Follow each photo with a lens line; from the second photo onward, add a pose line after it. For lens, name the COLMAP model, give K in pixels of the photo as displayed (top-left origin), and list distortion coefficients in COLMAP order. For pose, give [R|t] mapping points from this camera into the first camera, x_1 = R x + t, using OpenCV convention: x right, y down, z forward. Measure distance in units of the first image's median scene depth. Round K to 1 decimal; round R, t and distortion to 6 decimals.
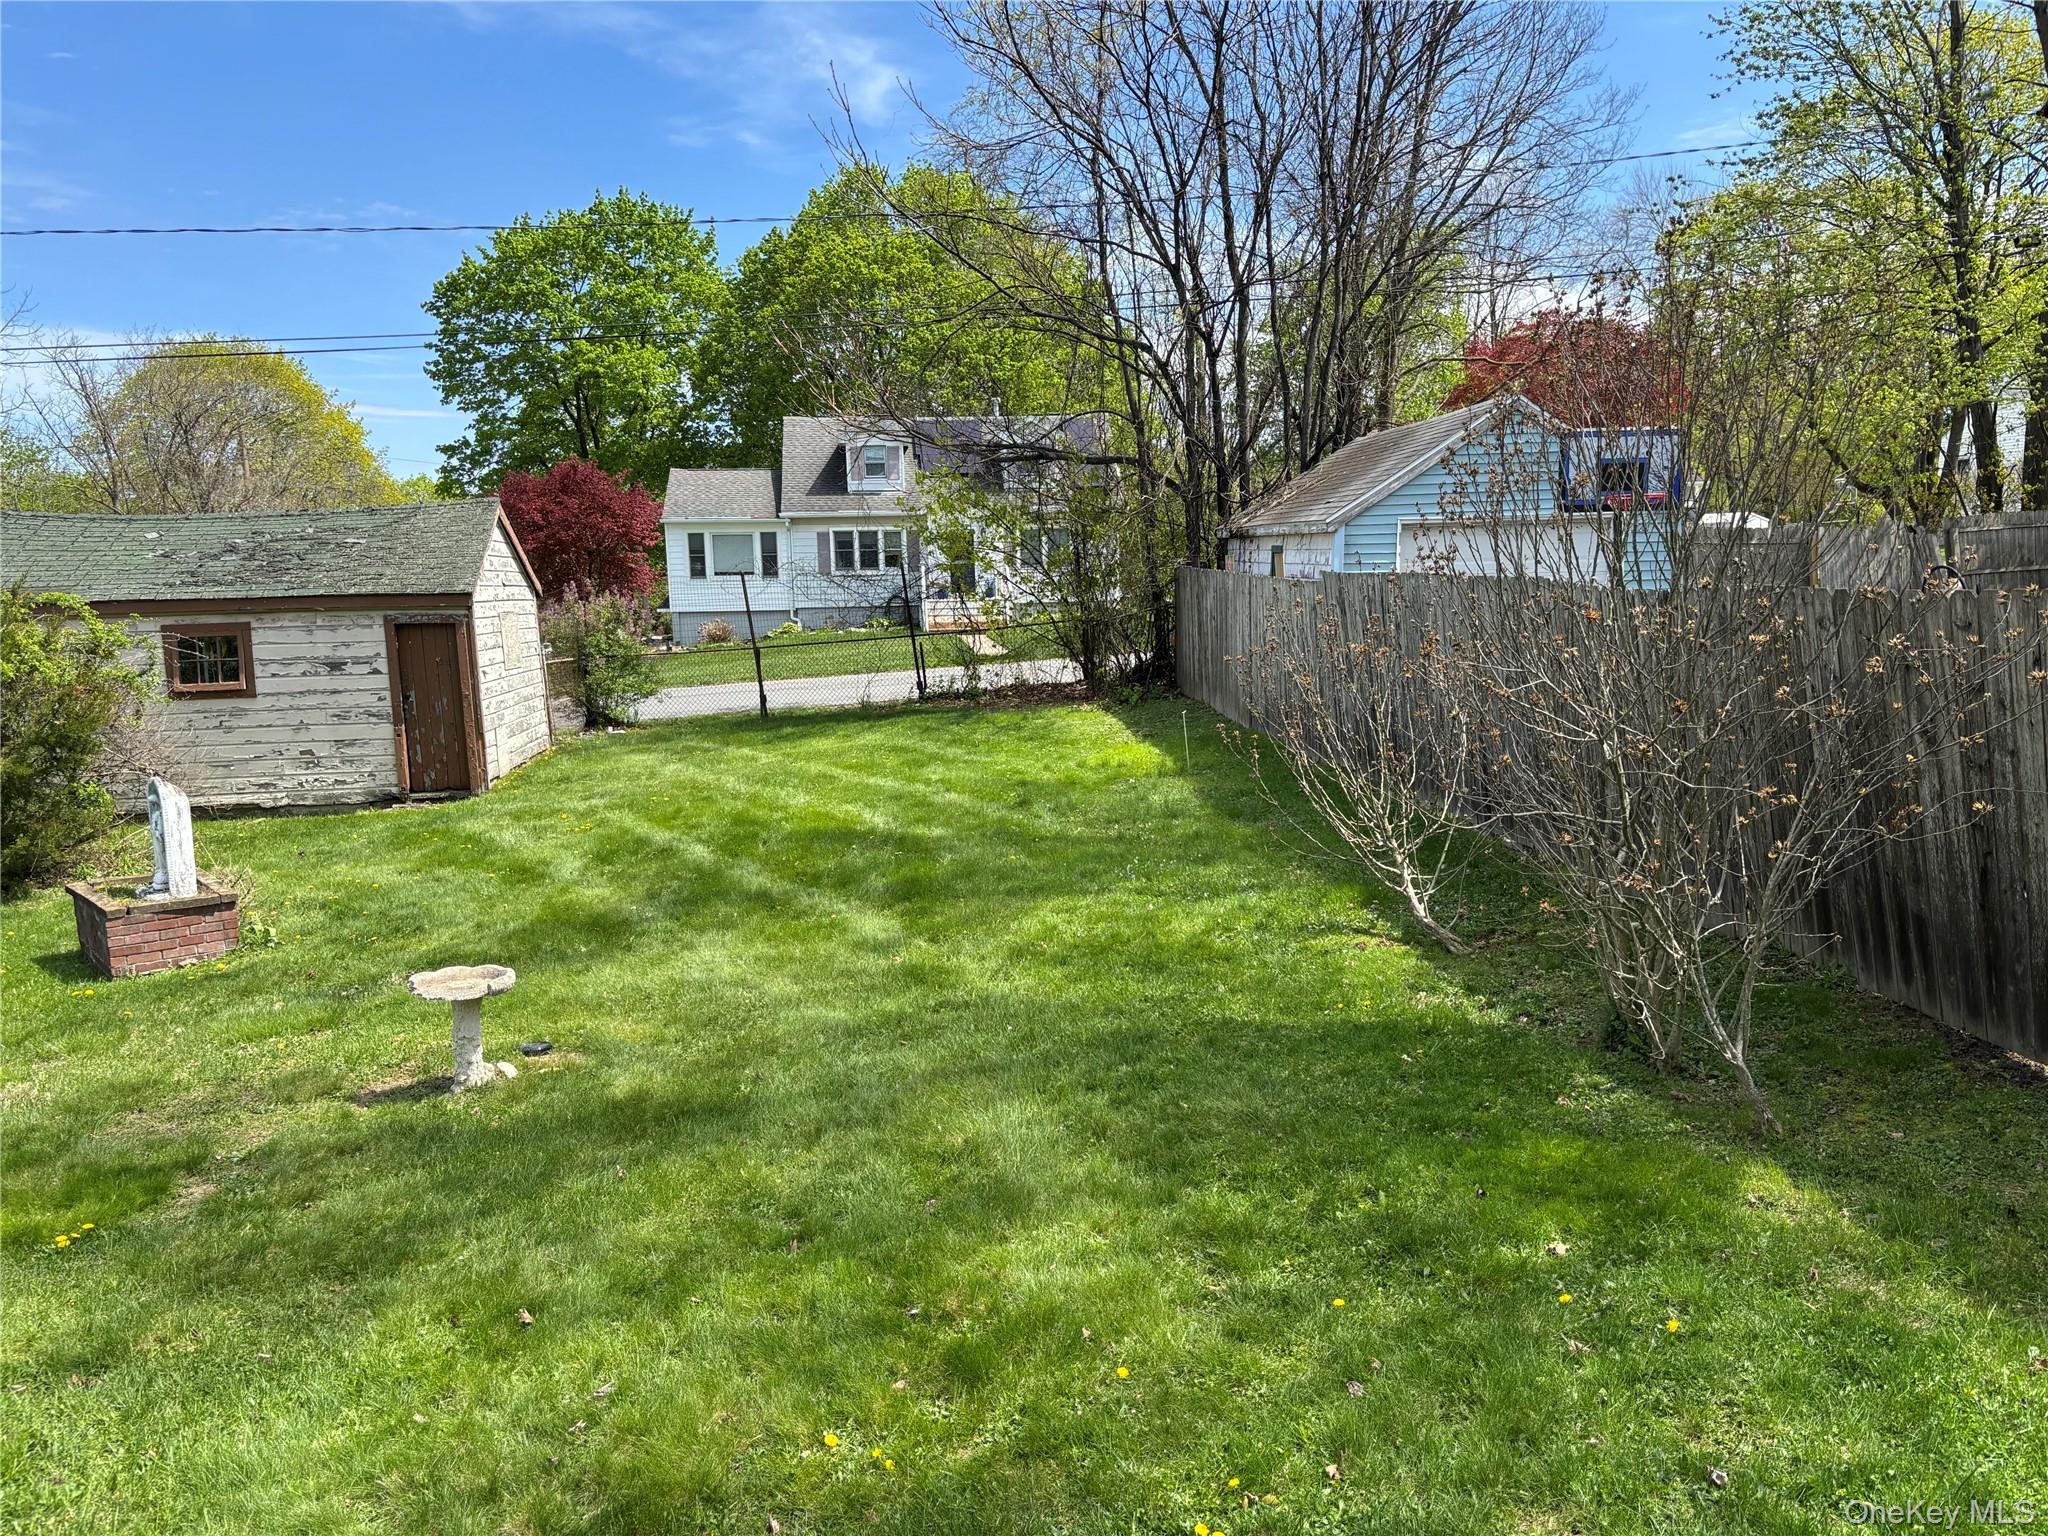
lens RADIAL K [[1578.0, 0, 1034.0], [0, 1578.0, 758.8], [0, 0, 1]] dist [0.110926, -0.272304]
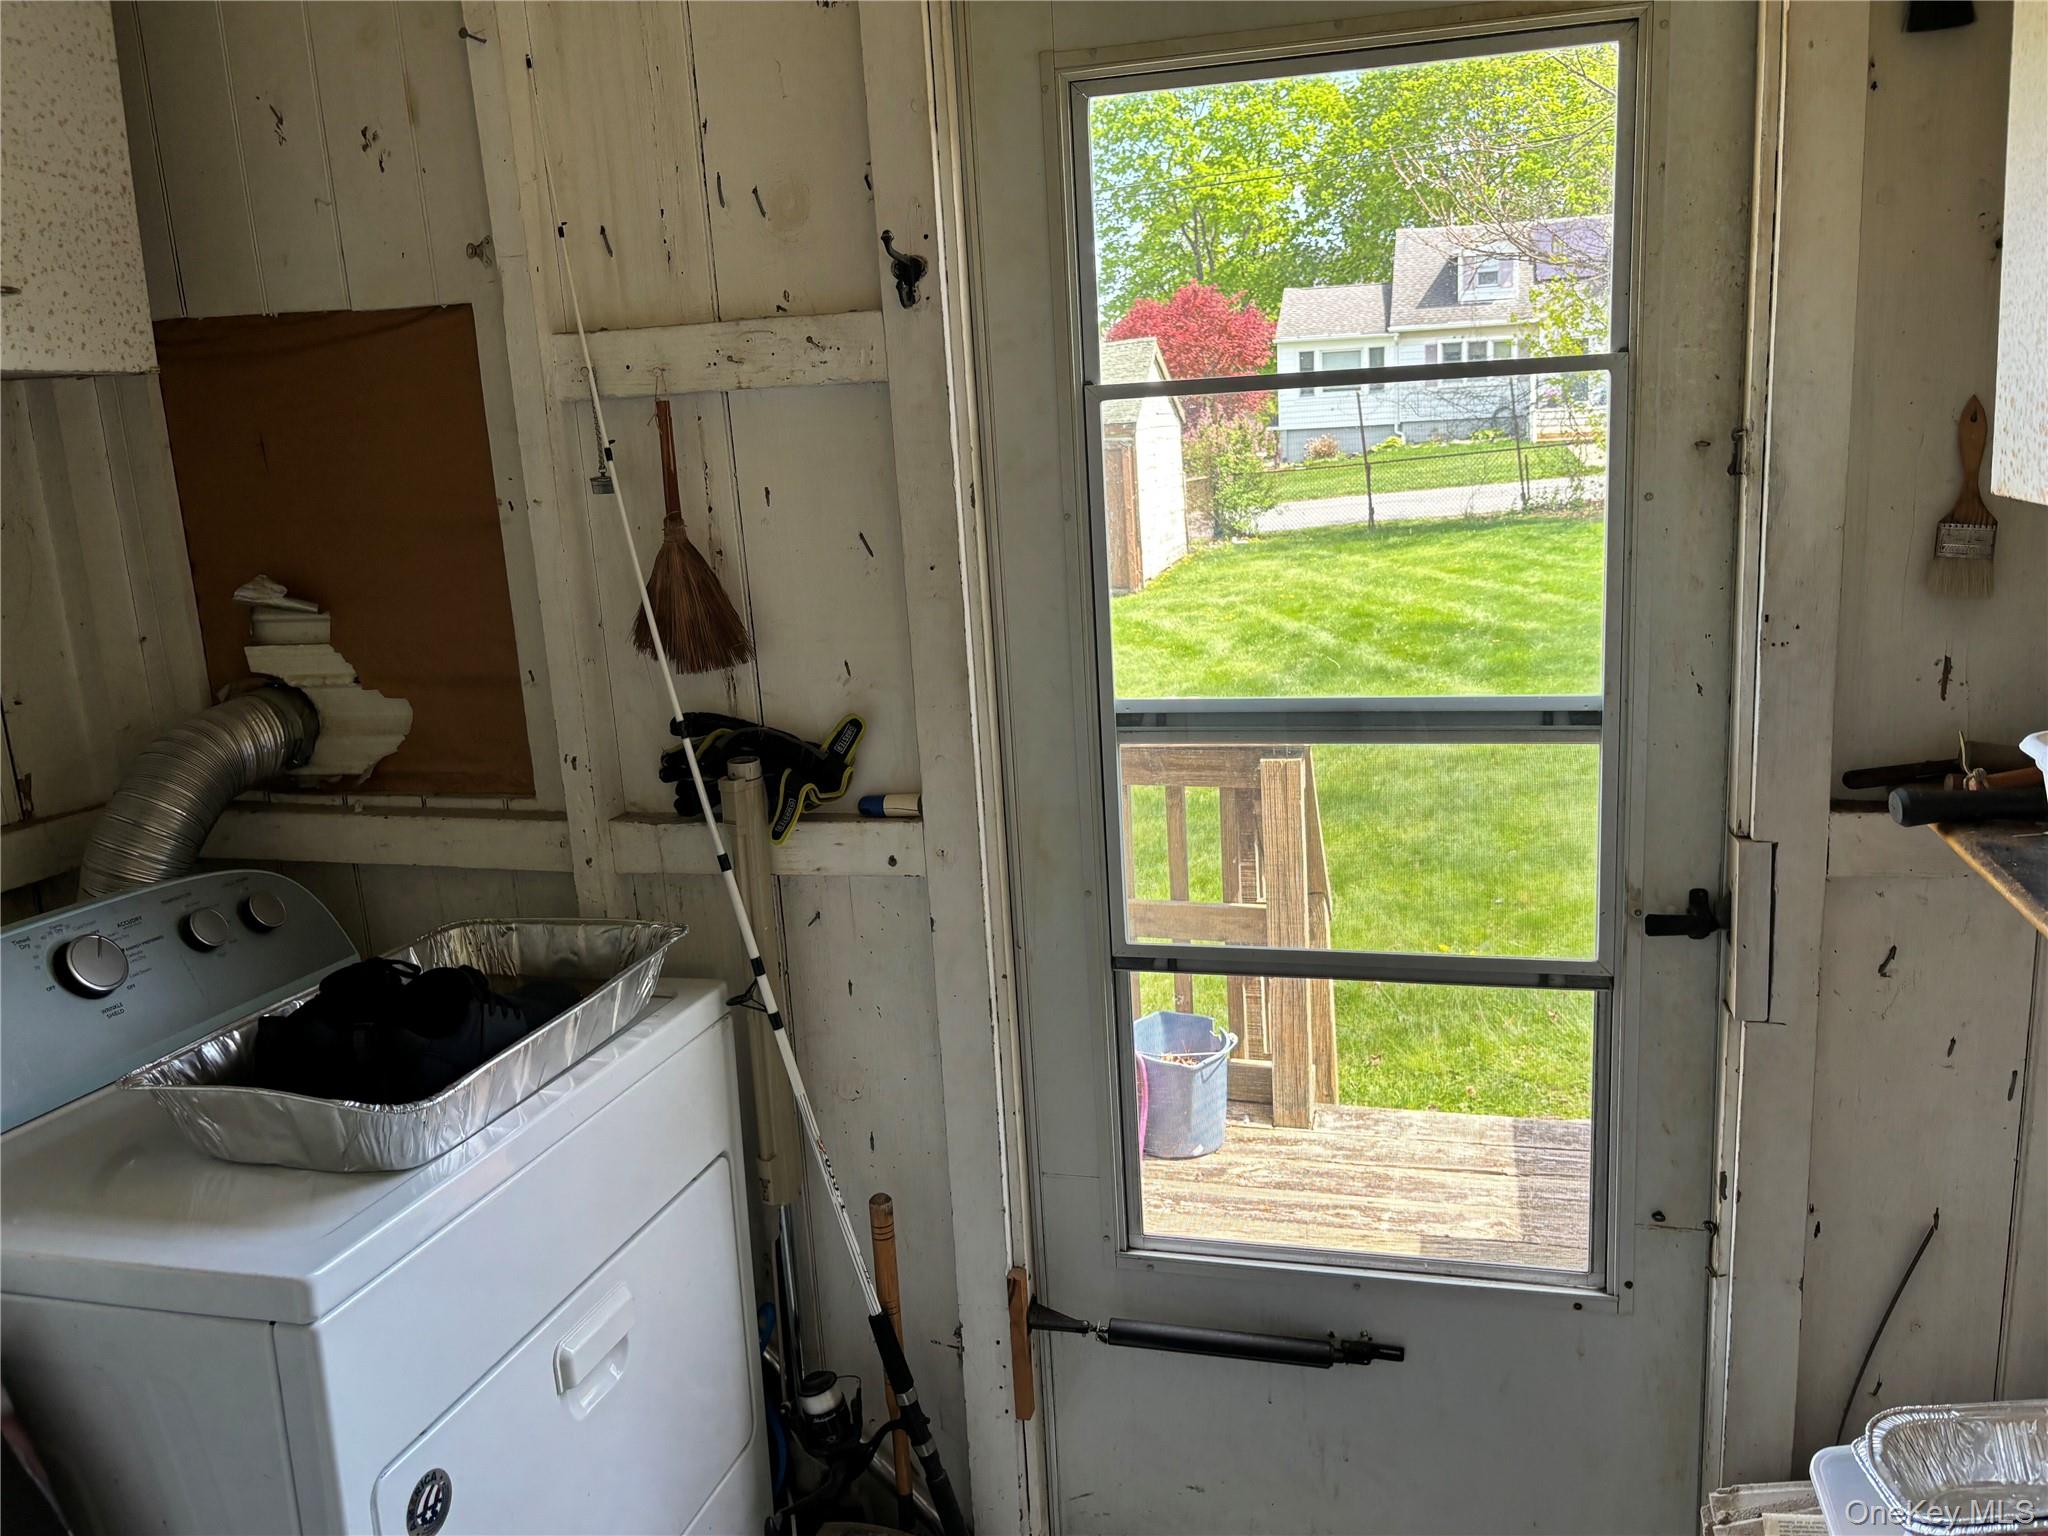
lens RADIAL K [[1578.0, 0, 1034.0], [0, 1578.0, 758.8], [0, 0, 1]] dist [0.110926, -0.272304]
pose [[0.933391, 0.051957, -0.355079, 0.009114], [-0.010901, 0.993112, 0.116662, 0.006643], [0.358694, -0.105021, 0.927528, -0.116843]]
